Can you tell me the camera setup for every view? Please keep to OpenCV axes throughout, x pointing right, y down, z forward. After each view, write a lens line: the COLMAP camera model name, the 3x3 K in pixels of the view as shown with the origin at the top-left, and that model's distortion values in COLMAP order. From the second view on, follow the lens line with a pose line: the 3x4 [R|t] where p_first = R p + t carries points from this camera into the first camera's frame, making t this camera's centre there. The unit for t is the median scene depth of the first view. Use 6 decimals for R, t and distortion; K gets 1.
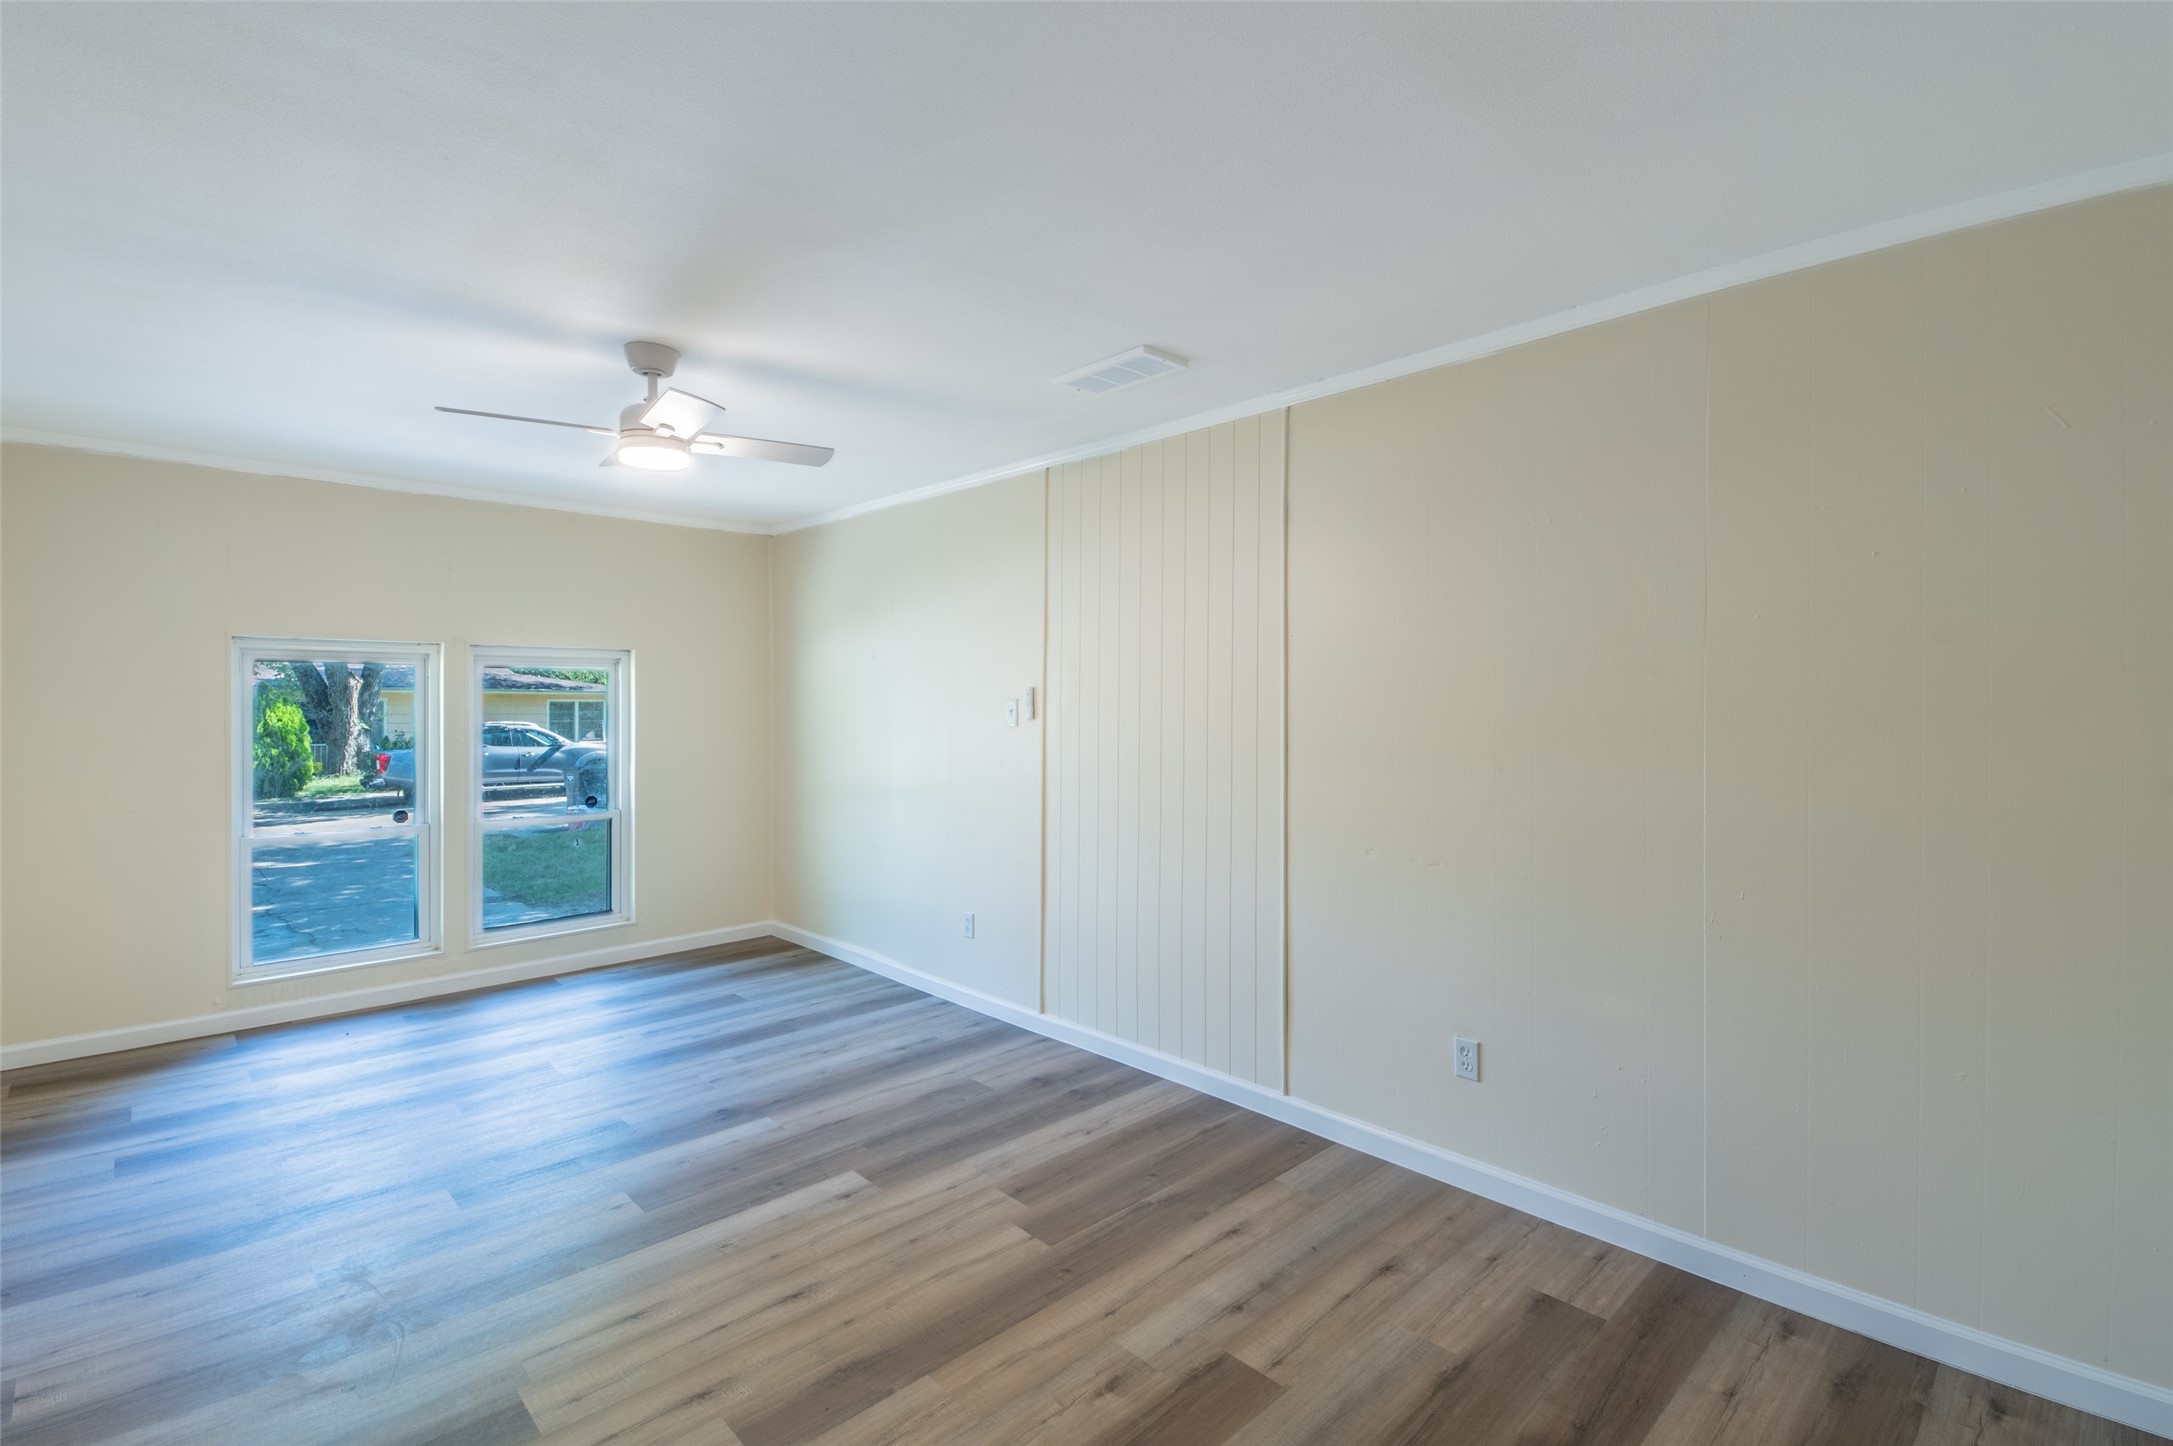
lens RADIAL K [[998.0, 0, 1085.9], [0, 998.0, 716.1], [0, 0, 1]] dist [0.021184, -0.005340]
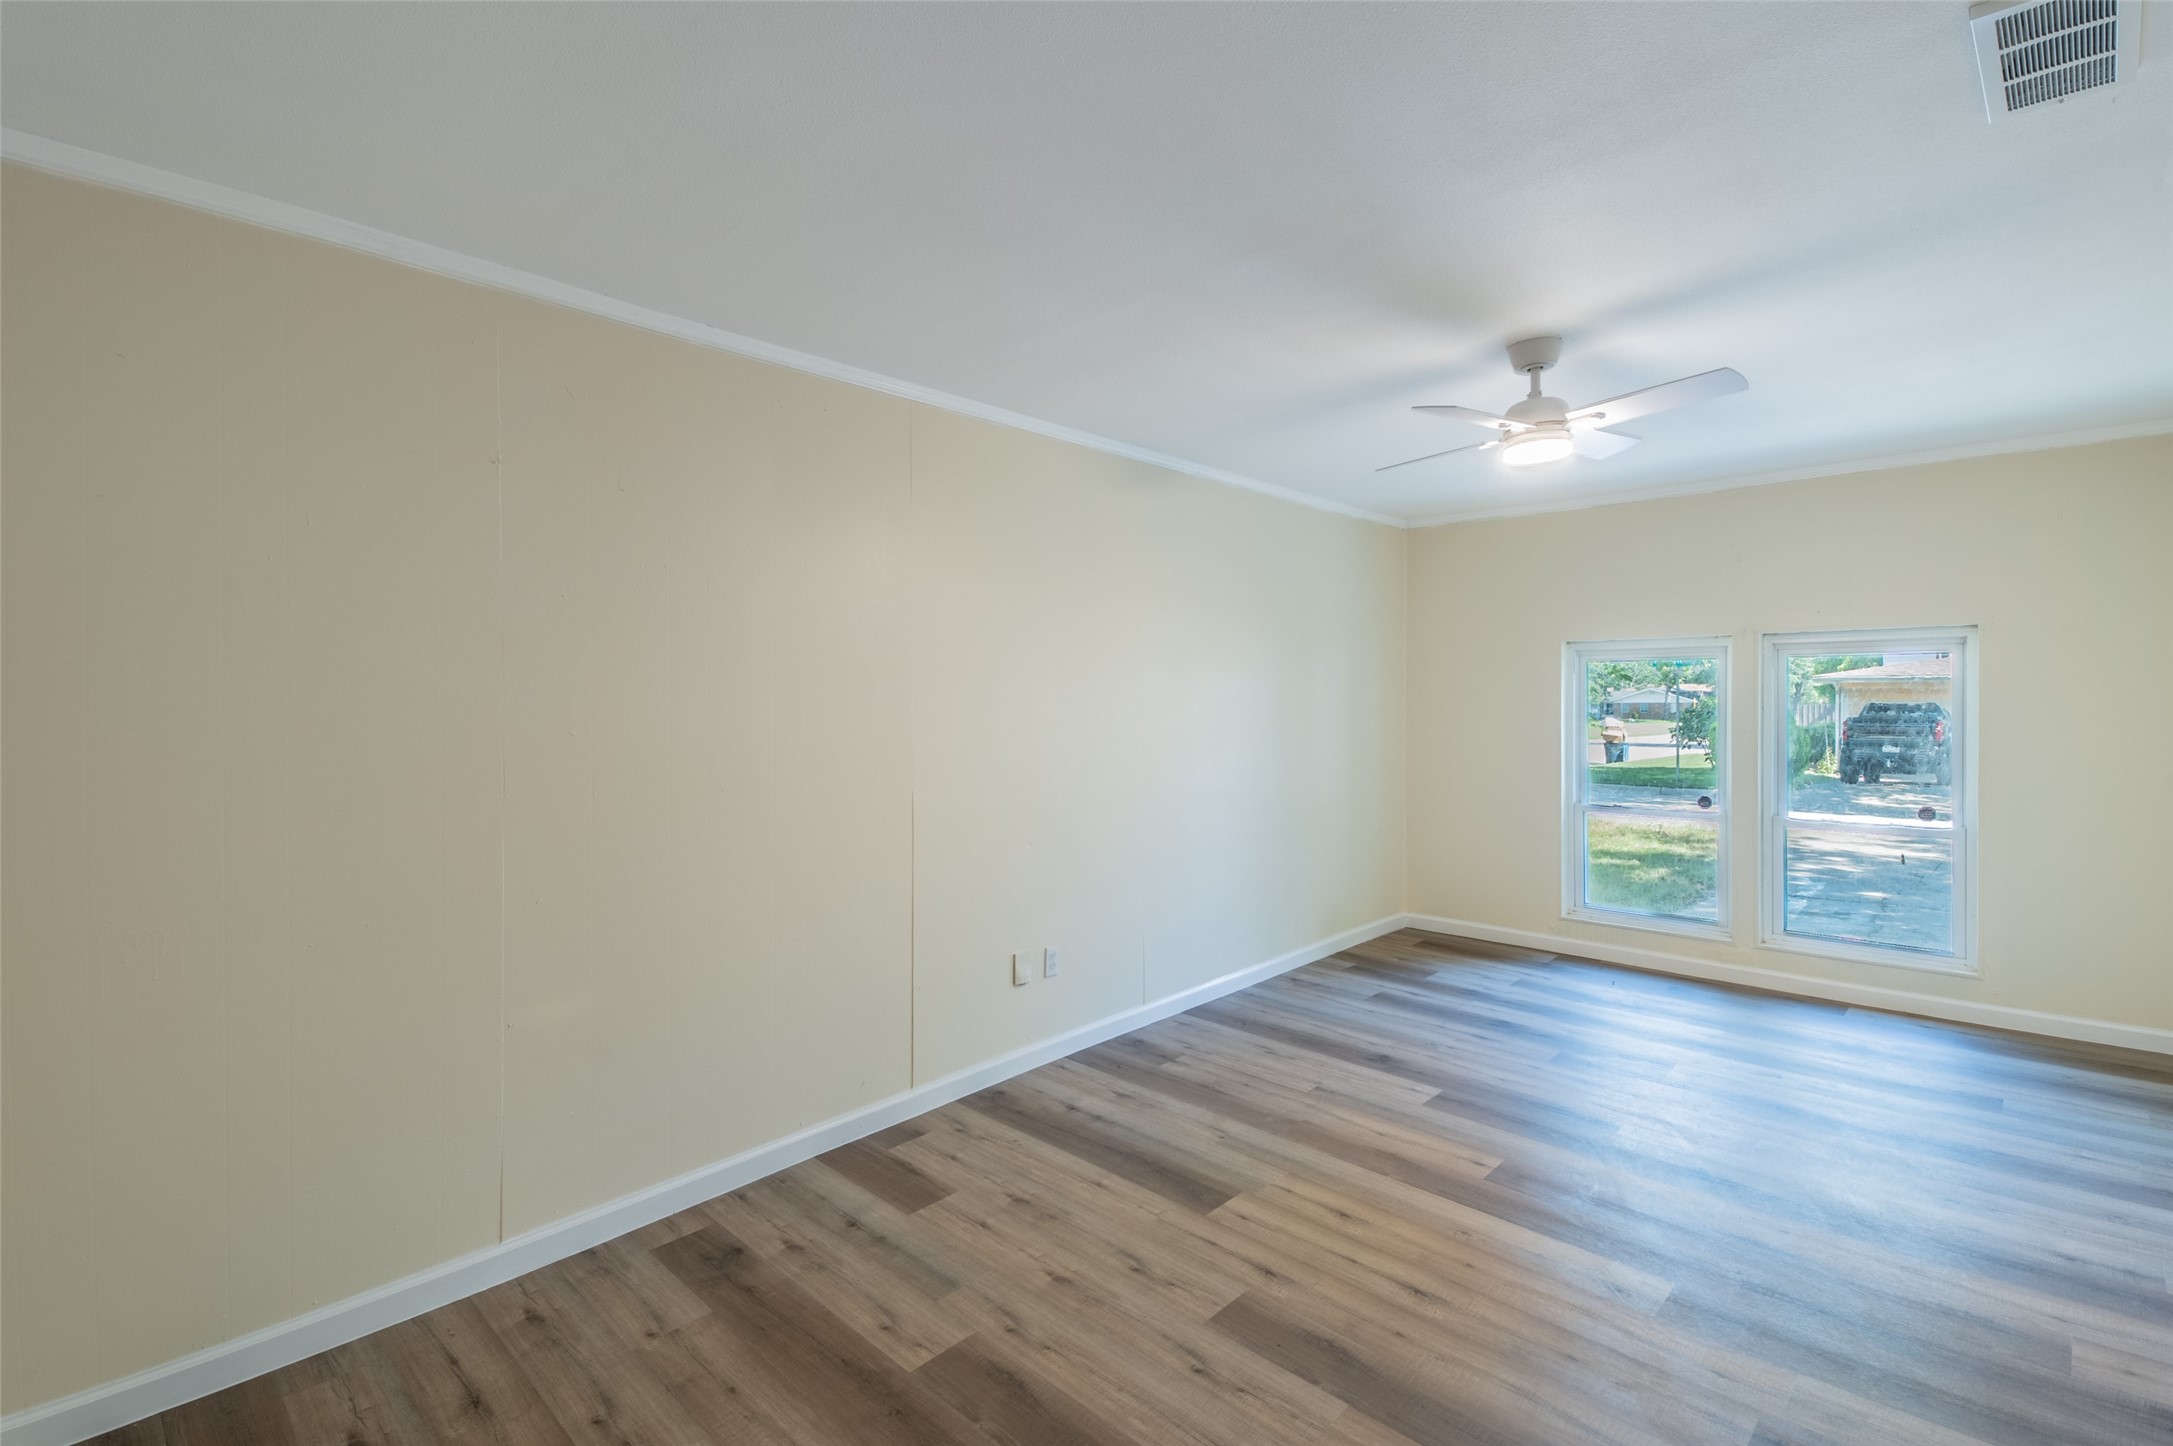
lens RADIAL K [[998.0, 0, 1087.6], [0, 998.0, 705.1], [0, 0, 1]] dist [0.021184, -0.005340]
pose [[0.027795, 0.005703, -0.999597, 0.569463], [-0.007650, 0.999956, 0.005492, -0.004179], [0.999584, 0.007495, 0.027837, 0.529728]]
